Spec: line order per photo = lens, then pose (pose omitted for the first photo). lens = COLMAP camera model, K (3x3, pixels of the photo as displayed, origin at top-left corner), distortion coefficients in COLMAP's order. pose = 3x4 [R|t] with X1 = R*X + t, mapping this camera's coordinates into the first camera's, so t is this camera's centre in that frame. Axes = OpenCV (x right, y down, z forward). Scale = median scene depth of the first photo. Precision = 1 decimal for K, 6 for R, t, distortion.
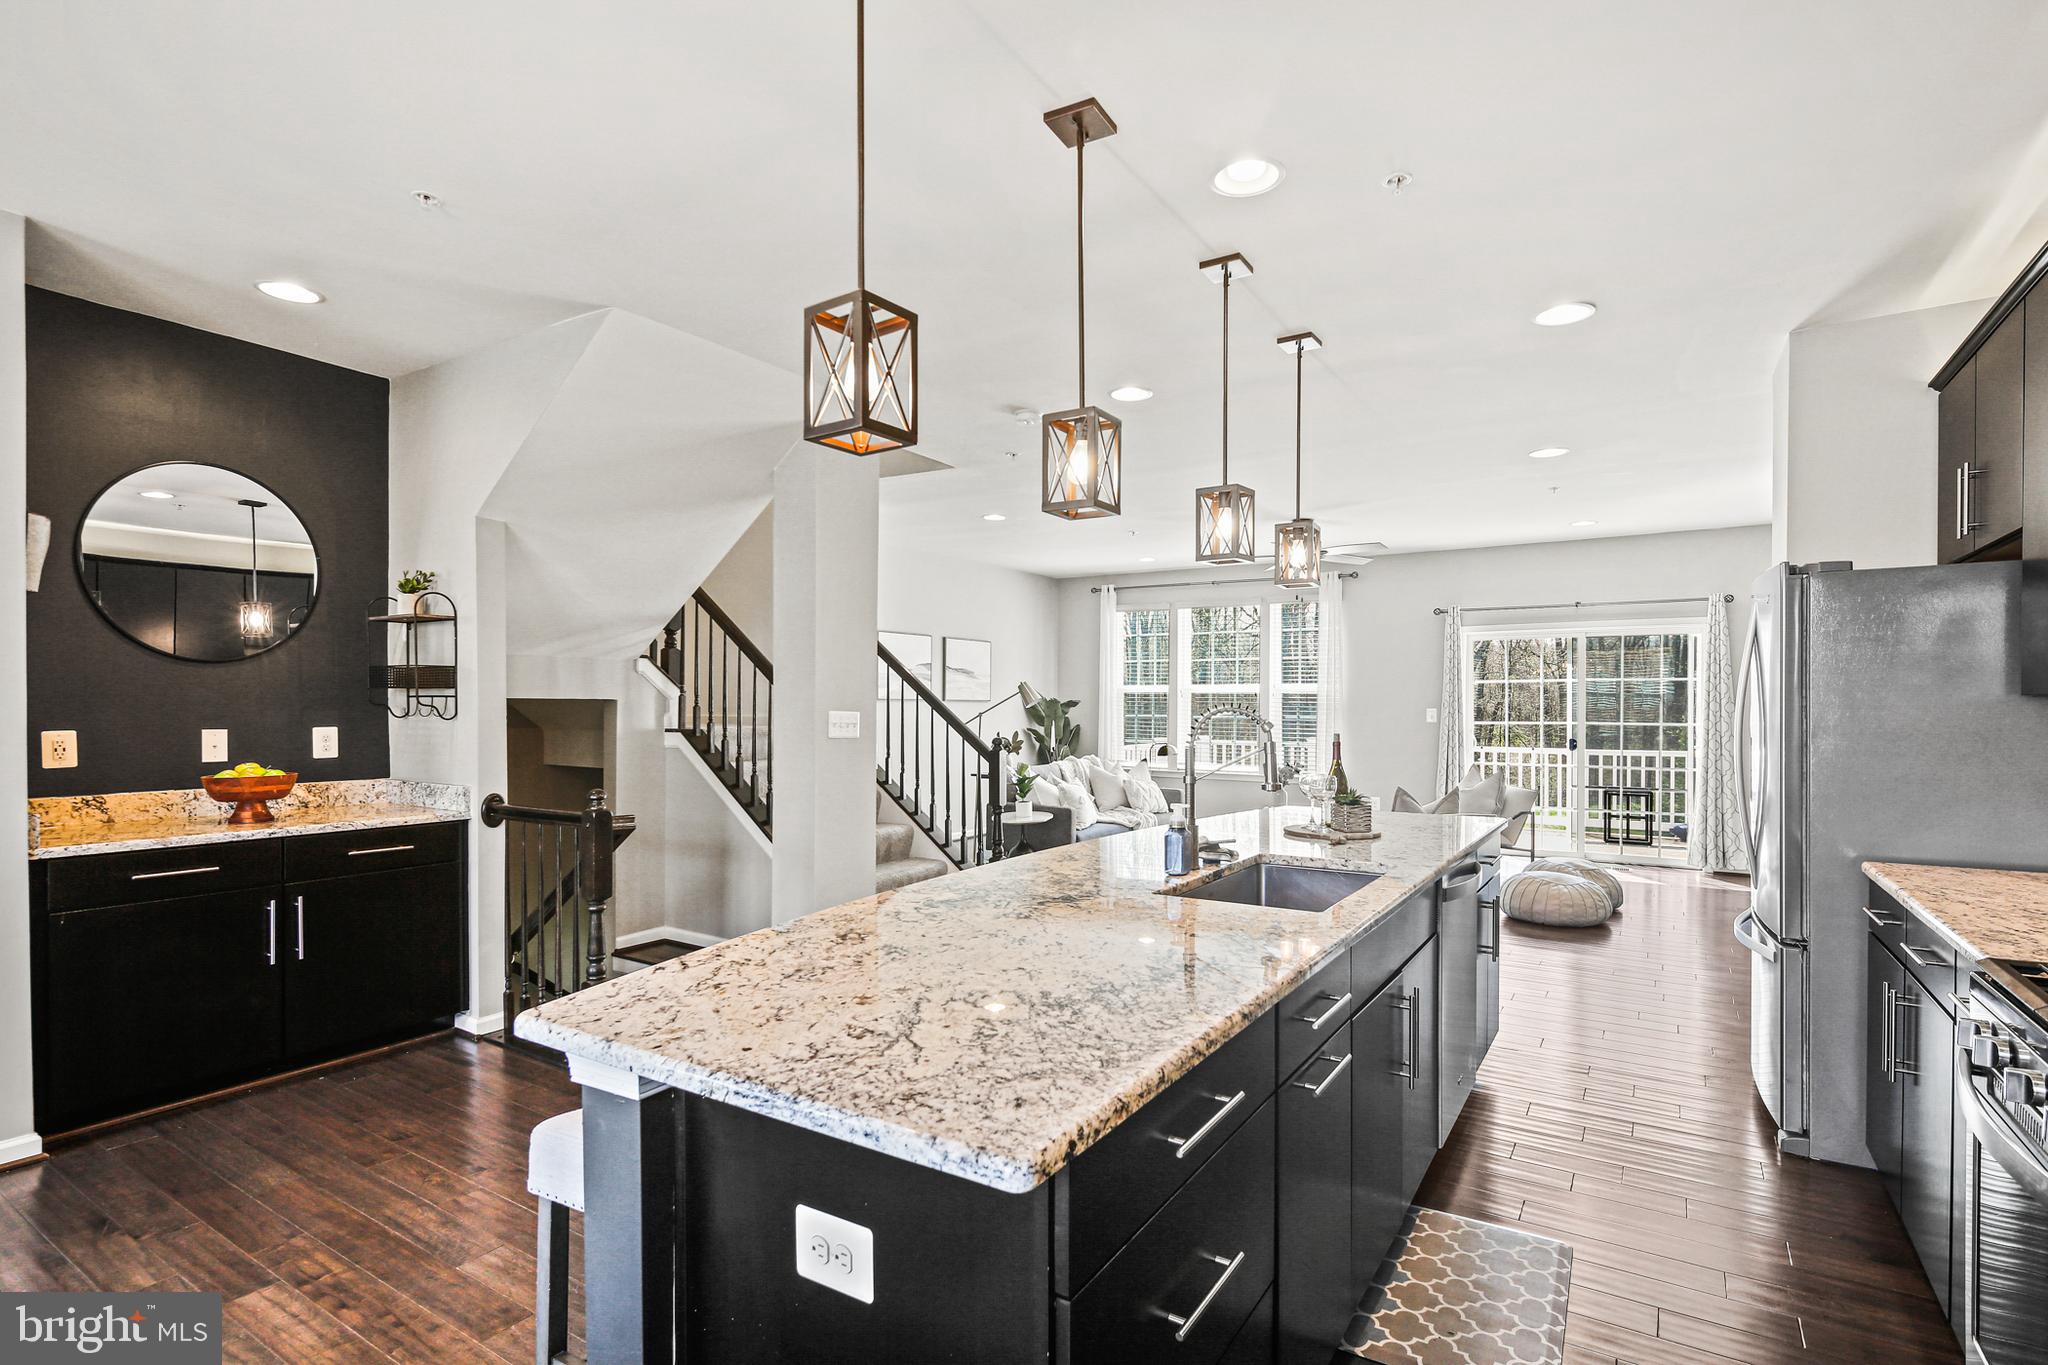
lens RADIAL K [[1000.2, 0, 1027.5], [0, 1000.2, 707.4], [0, 0, 1]] dist [0.000798, -0.000074]
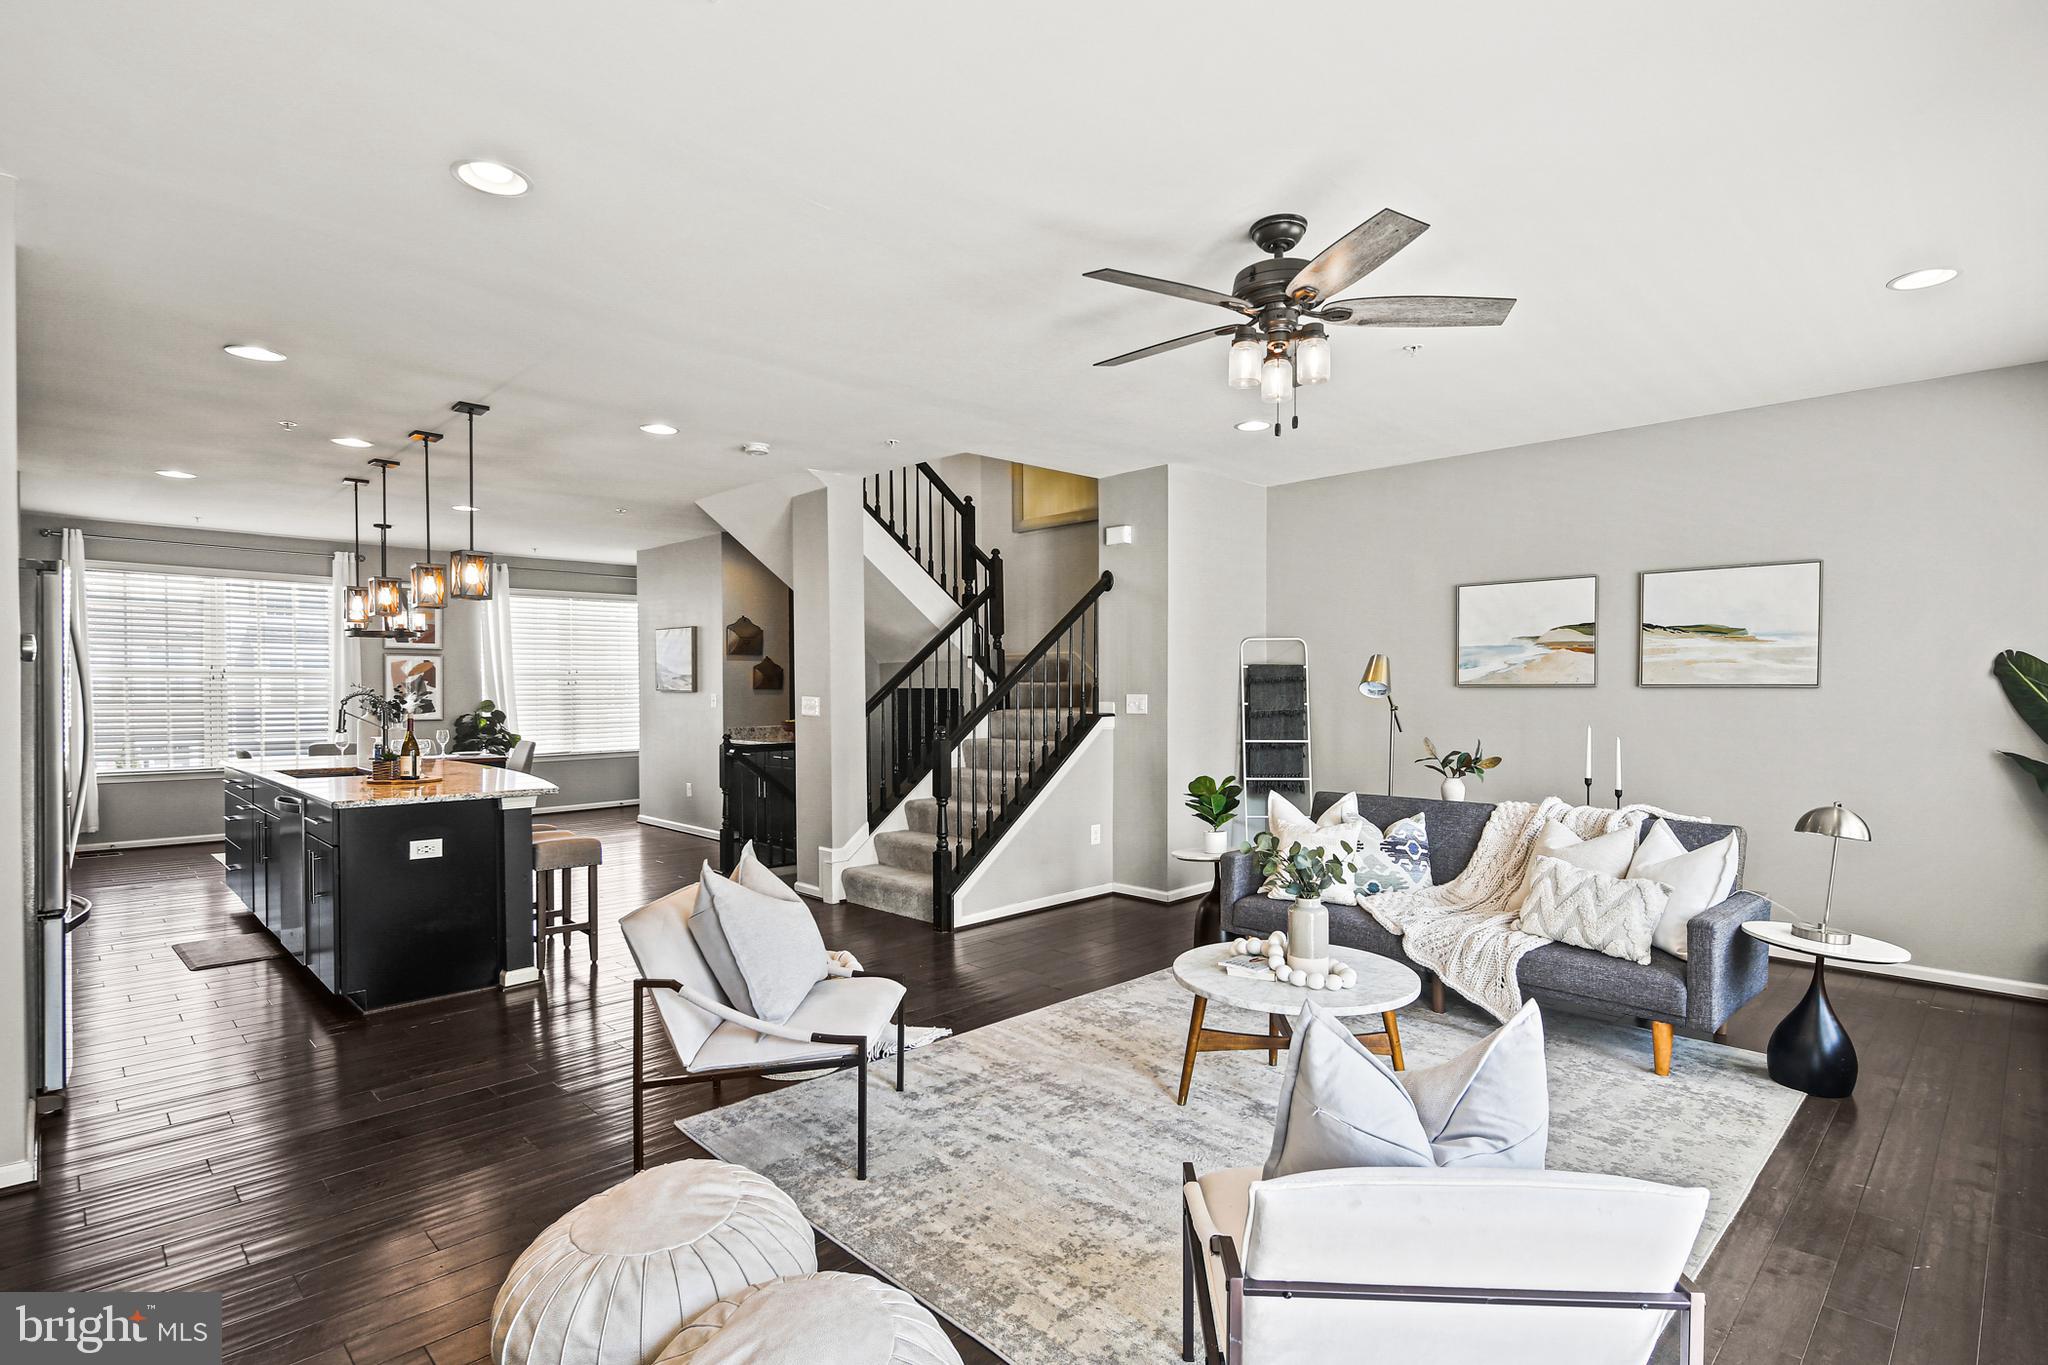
lens RADIAL K [[1004.3, 0, 1030.4], [0, 1004.3, 703.3], [0, 0, 1]] dist [0.002046, 0.000100]
pose [[-0.222459, 0.009626, -0.974895, 0.655577], [-0.004527, 0.999930, 0.010906, -0.002016], [0.974932, 0.006839, -0.222400, 0.953405]]
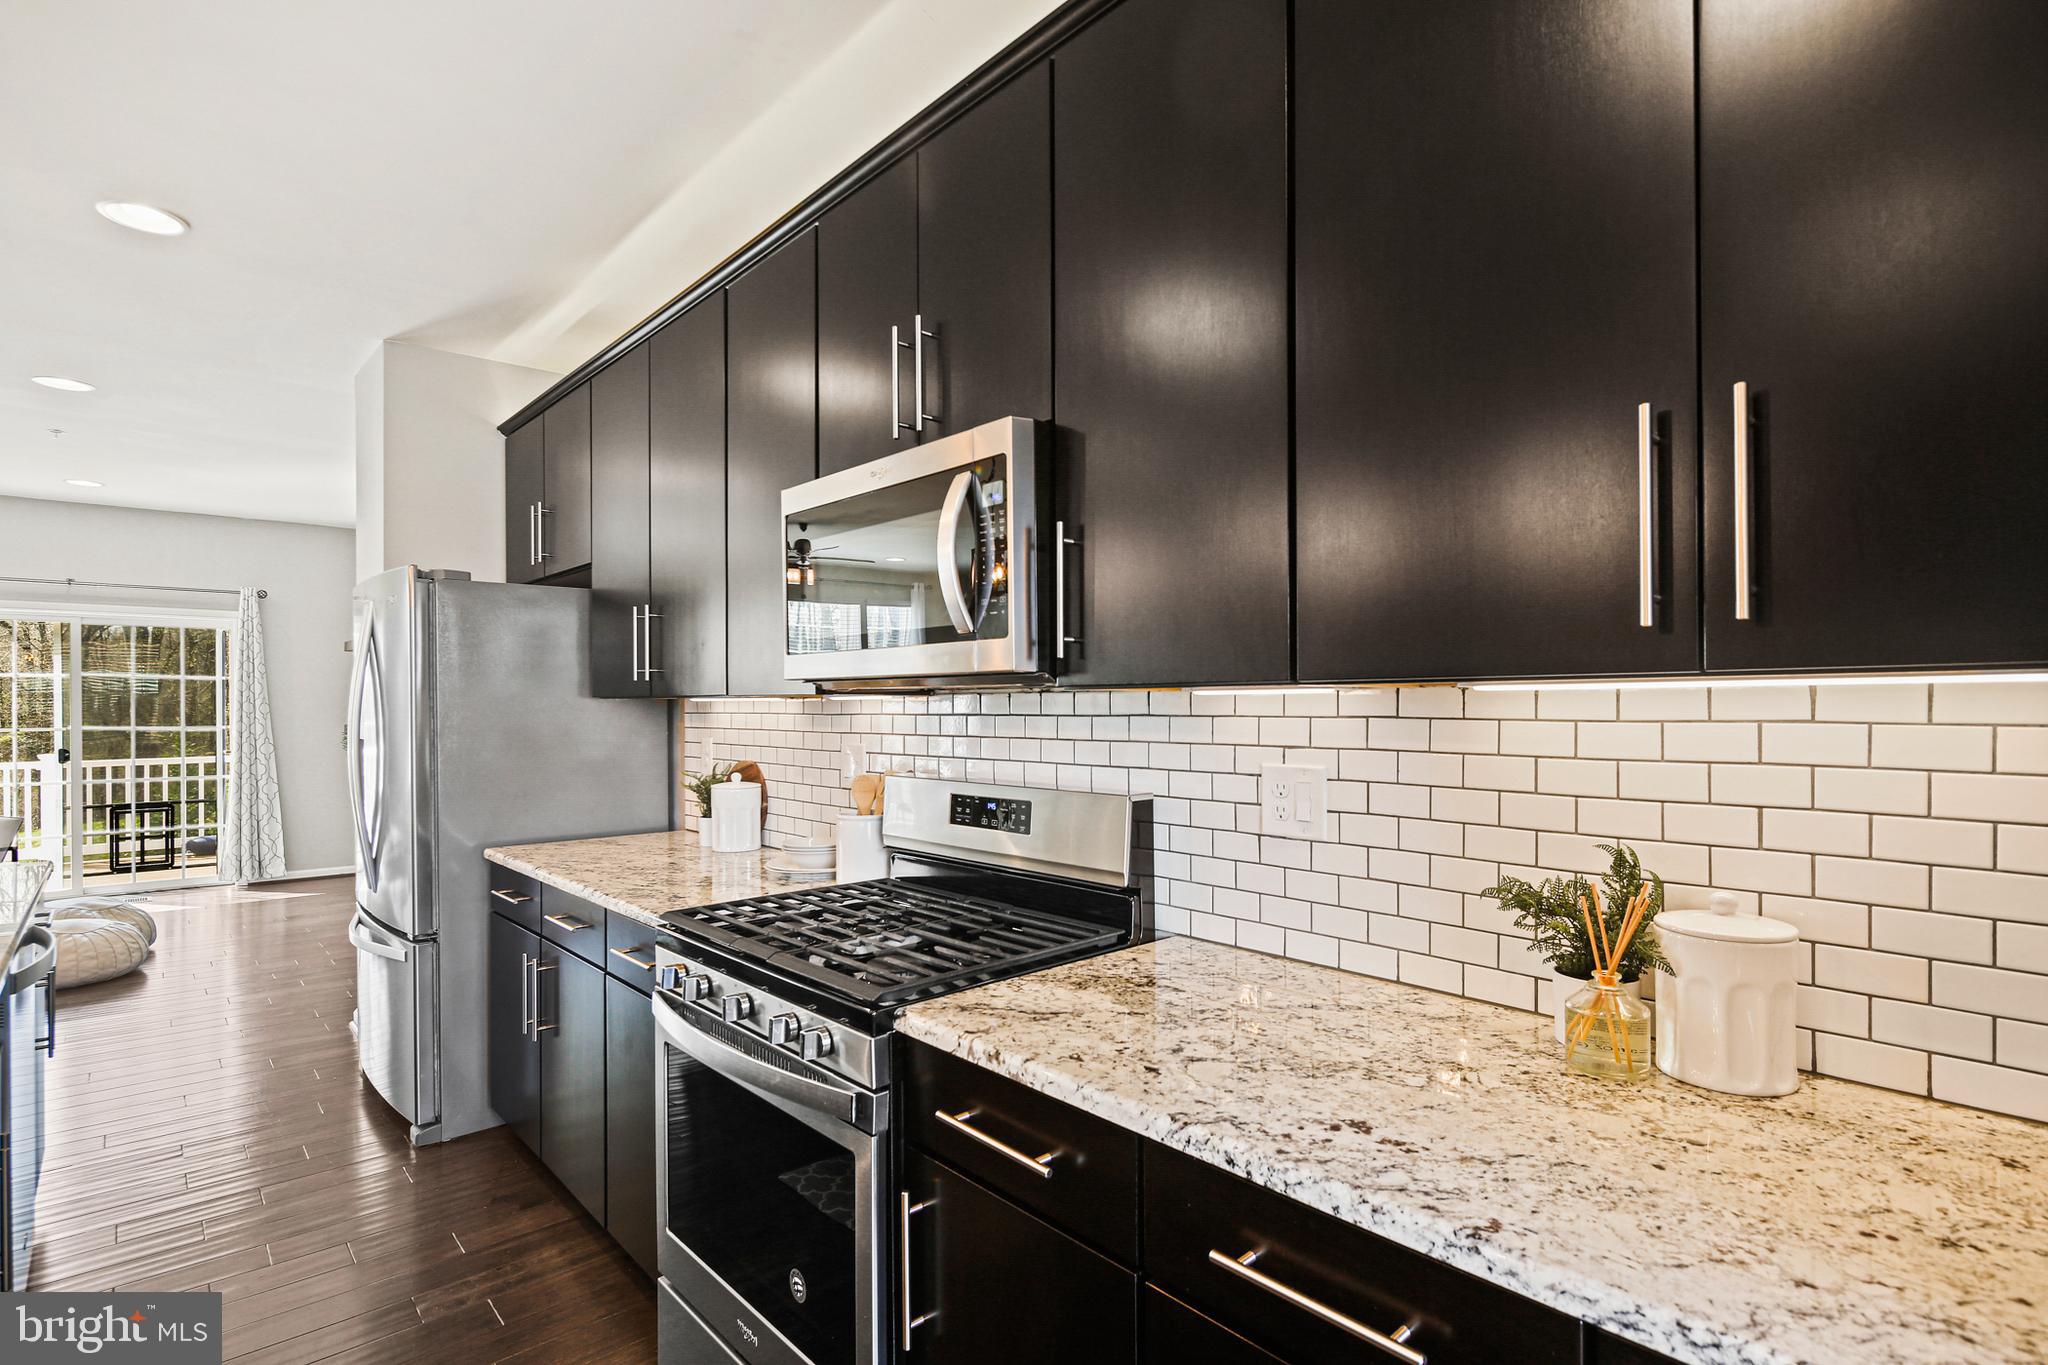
lens RADIAL K [[991.7, 0, 1024.4], [0, 991.7, 698.7], [0, 0, 1]] dist [-0.000610, -0.000798]
pose [[0.265660, 0.003862, 0.964059, -0.017499], [0.005442, 0.999970, -0.005506, 0.000041], [-0.964051, 0.006709, 0.265631, 0.050677]]
